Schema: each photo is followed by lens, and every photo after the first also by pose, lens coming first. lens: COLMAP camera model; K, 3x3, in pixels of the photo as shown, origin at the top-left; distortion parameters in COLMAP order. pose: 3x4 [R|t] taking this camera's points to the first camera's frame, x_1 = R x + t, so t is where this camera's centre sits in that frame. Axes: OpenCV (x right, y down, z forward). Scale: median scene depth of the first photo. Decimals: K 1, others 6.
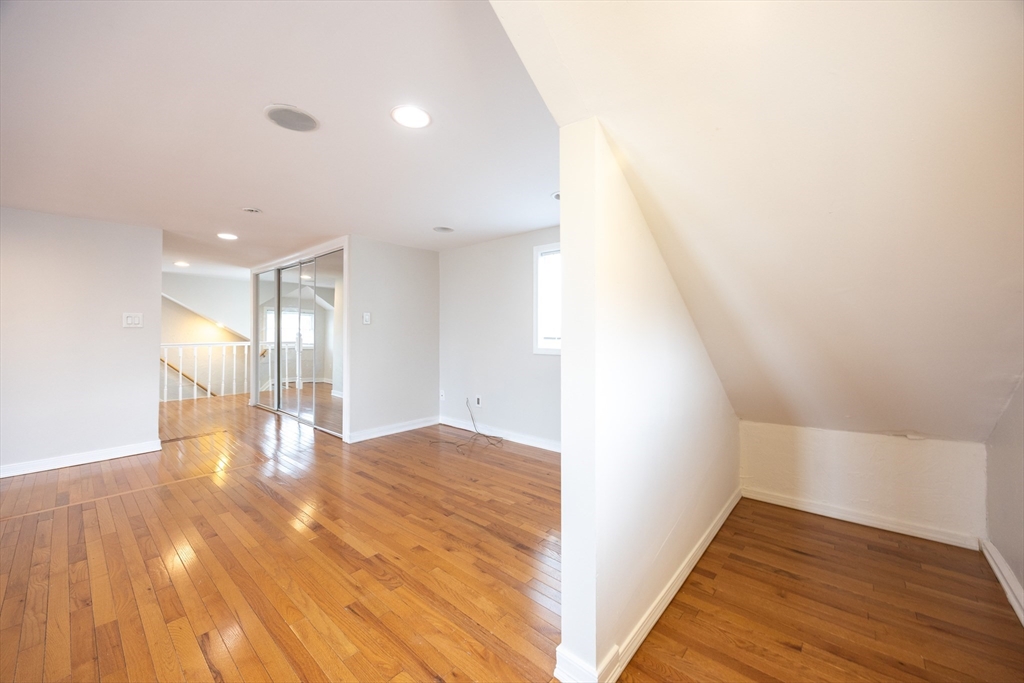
lens RADIAL K [[394.4, 0, 516.1], [0, 394.4, 333.9], [0, 0, 1]] dist [-0.001561, -0.001140]
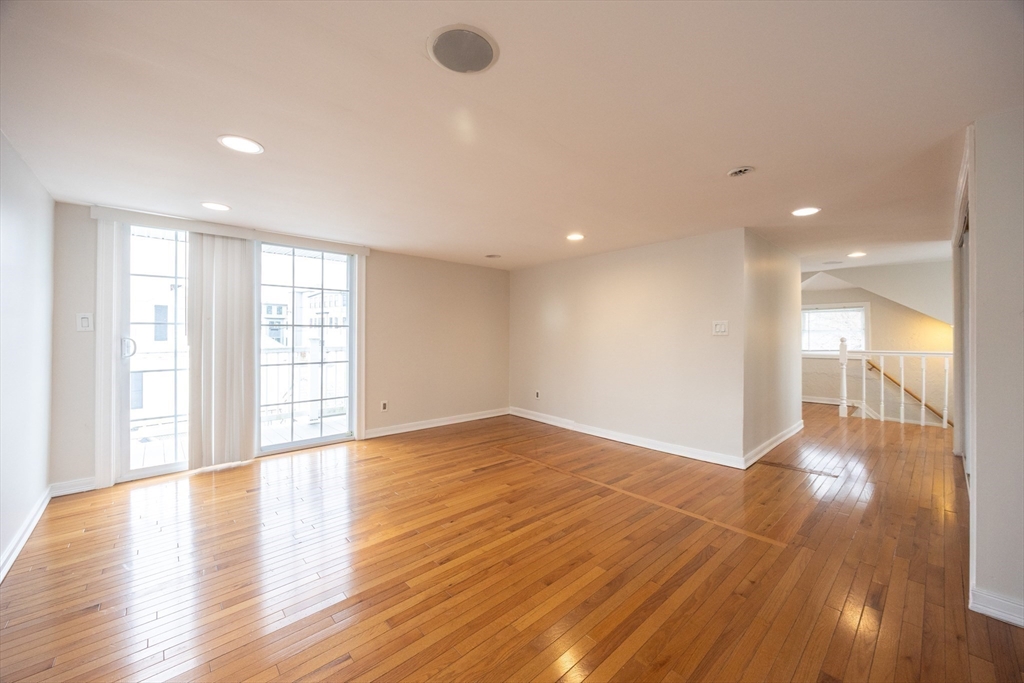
lens RADIAL K [[394.4, 0, 518.6], [0, 394.4, 324.8], [0, 0, 1]] dist [-0.001561, -0.001140]
pose [[-0.107720, -0.020890, -0.993962, 0.058285], [-0.002692, 0.999782, -0.020720, -0.018173], [0.994178, 0.000443, -0.107753, 0.551569]]
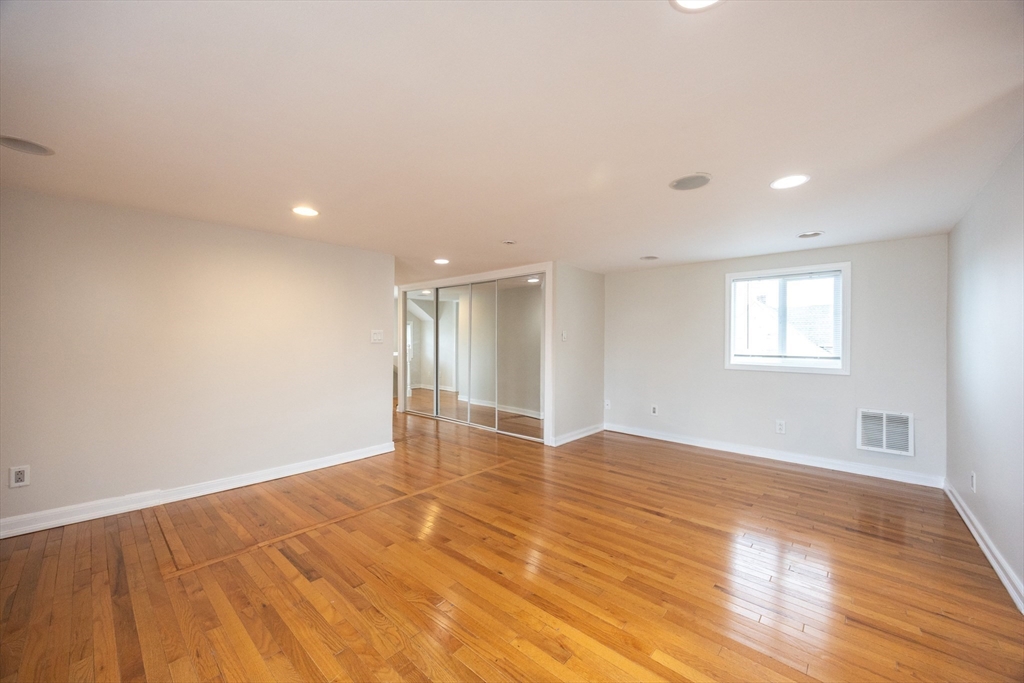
lens RADIAL K [[394.4, 0, 507.3], [0, 394.4, 336.1], [0, 0, 1]] dist [-0.001561, -0.001140]
pose [[0.999913, 0.007361, -0.010929, -0.535007], [-0.007529, 0.999853, -0.015376, -0.018979], [0.010815, 0.015457, 0.999822, -0.126520]]
